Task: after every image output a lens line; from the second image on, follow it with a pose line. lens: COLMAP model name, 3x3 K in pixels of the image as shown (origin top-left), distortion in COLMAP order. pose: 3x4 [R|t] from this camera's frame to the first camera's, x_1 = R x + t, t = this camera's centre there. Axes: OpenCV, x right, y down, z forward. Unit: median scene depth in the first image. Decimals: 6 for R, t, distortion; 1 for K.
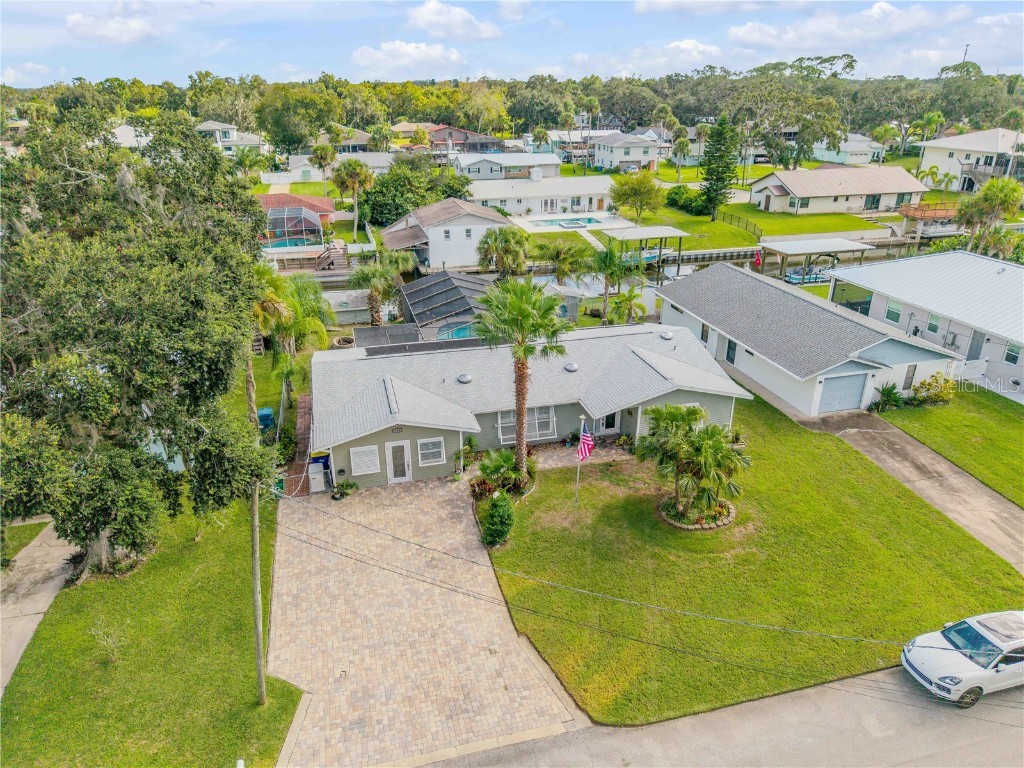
lens RADIAL K [[686.4, 0, 512.0], [0, 686.4, 384.0], [0, 0, 1]] dist [0.006954, -0.005770]
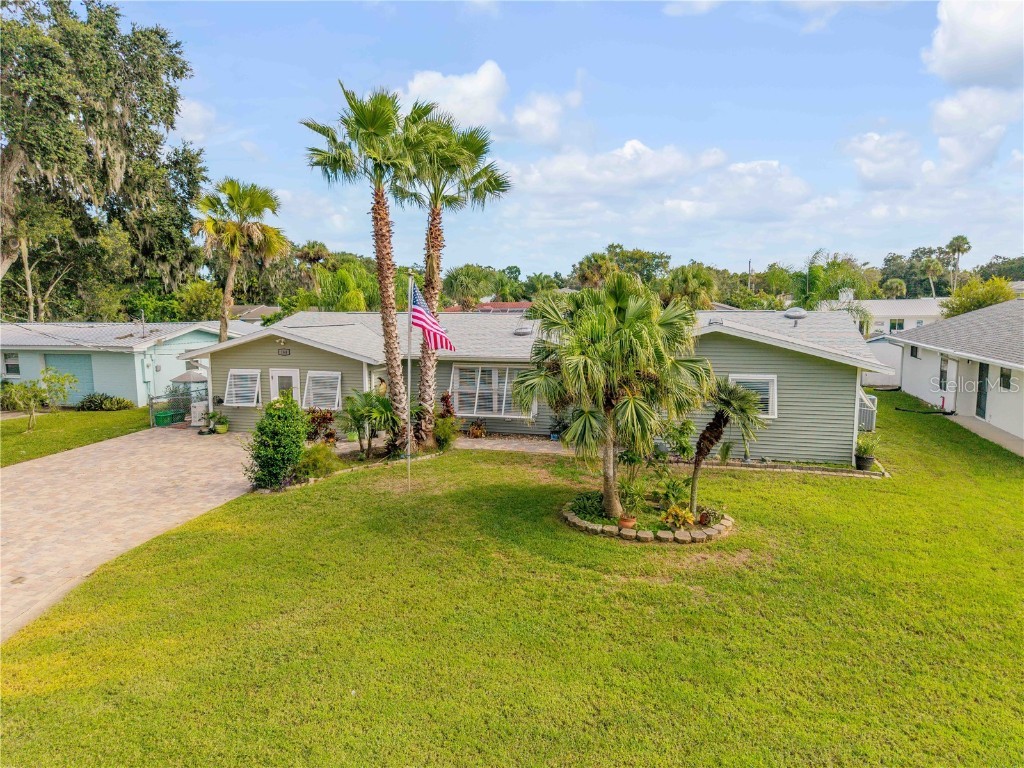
lens RADIAL K [[686.4, 0, 512.0], [0, 686.4, 384.0], [0, 0, 1]] dist [0.006954, -0.005770]
pose [[0.854572, 0.056327, -0.516270, 0.251593], [-0.200404, 0.952871, -0.227763, 0.131435], [0.479109, 0.298102, 0.825584, 0.317565]]
